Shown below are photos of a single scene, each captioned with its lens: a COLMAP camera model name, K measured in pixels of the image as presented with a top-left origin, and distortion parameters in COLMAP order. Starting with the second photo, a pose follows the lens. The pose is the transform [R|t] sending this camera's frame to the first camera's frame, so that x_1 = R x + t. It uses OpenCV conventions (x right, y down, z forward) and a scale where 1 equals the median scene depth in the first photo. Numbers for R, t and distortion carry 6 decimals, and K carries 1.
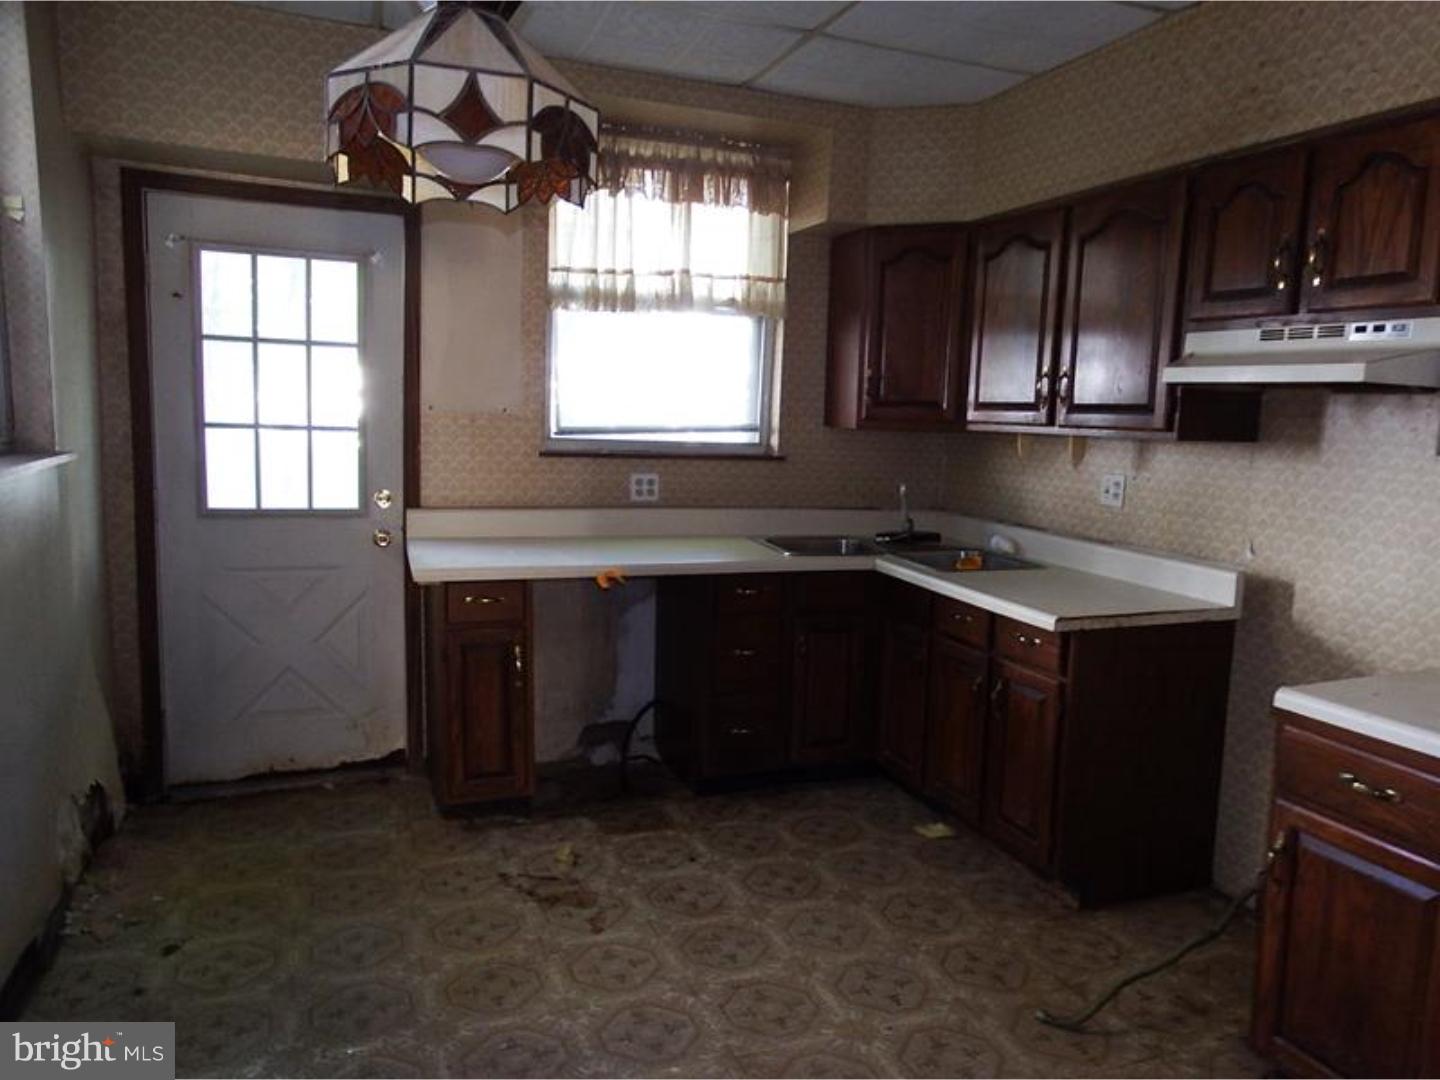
lens RADIAL K [[987.5, 0, 720.0], [0, 987.5, 540.0], [0, 0, 1]] dist [-0.026892, 0.000967]
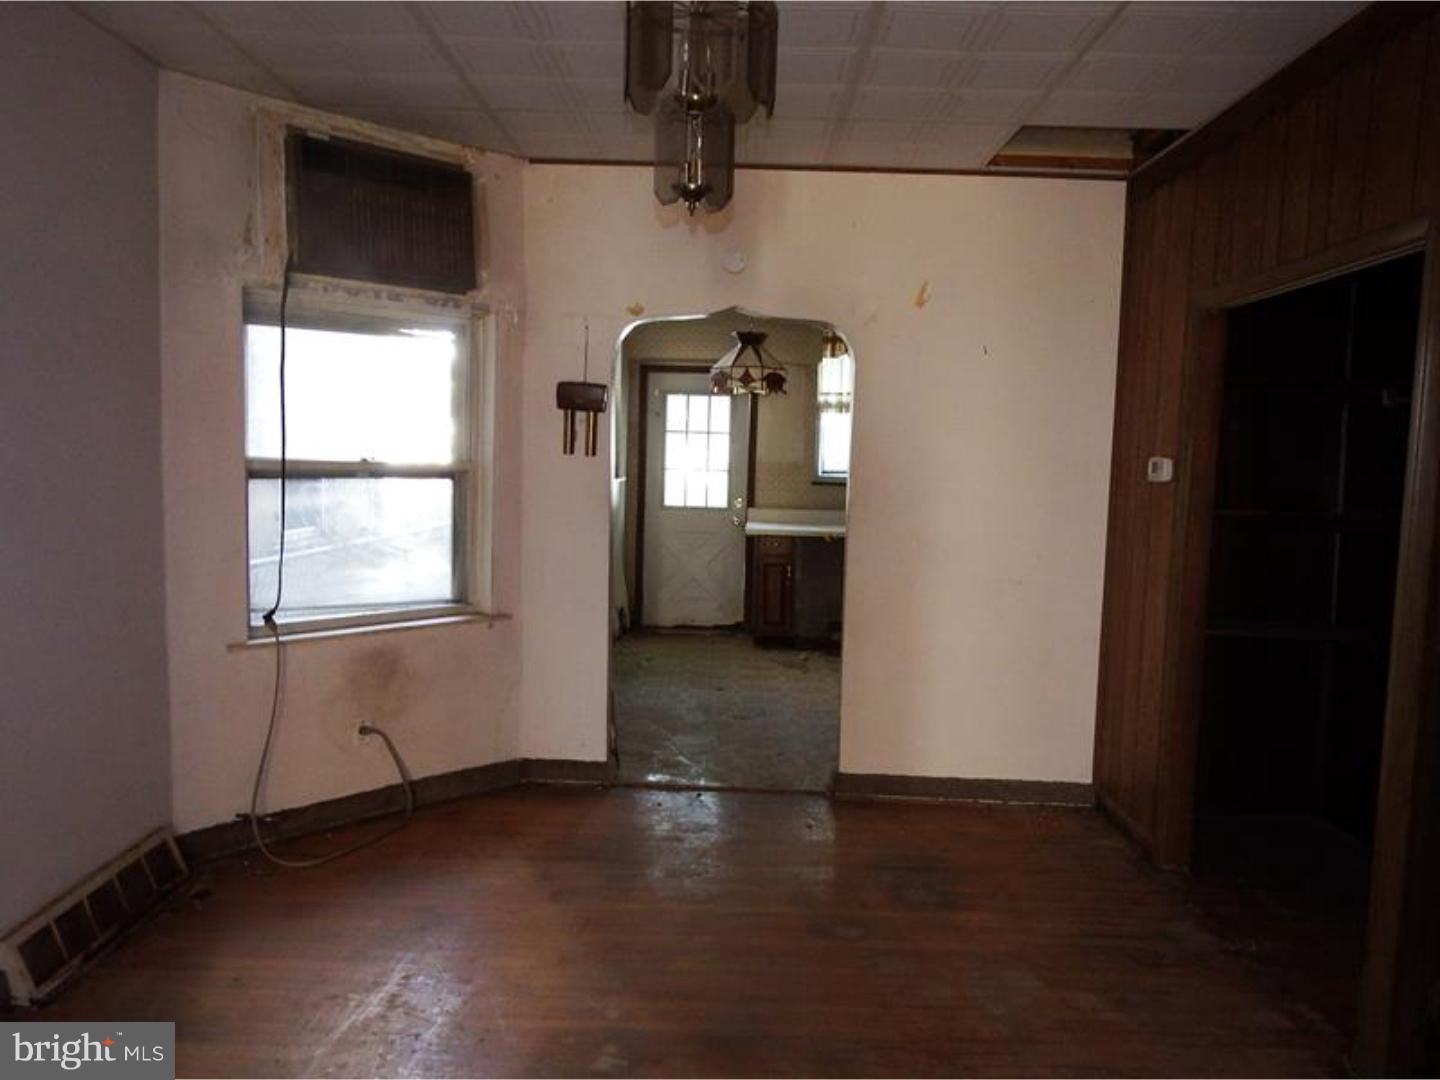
lens RADIAL K [[987.5, 0, 720.0], [0, 987.5, 540.0], [0, 0, 1]] dist [-0.026892, 0.000967]
pose [[0.923347, 0.021985, -0.383336, 0.485319], [-0.045301, 0.997624, -0.051901, 0.164421], [0.381284, 0.065288, 0.922150, -1.077709]]
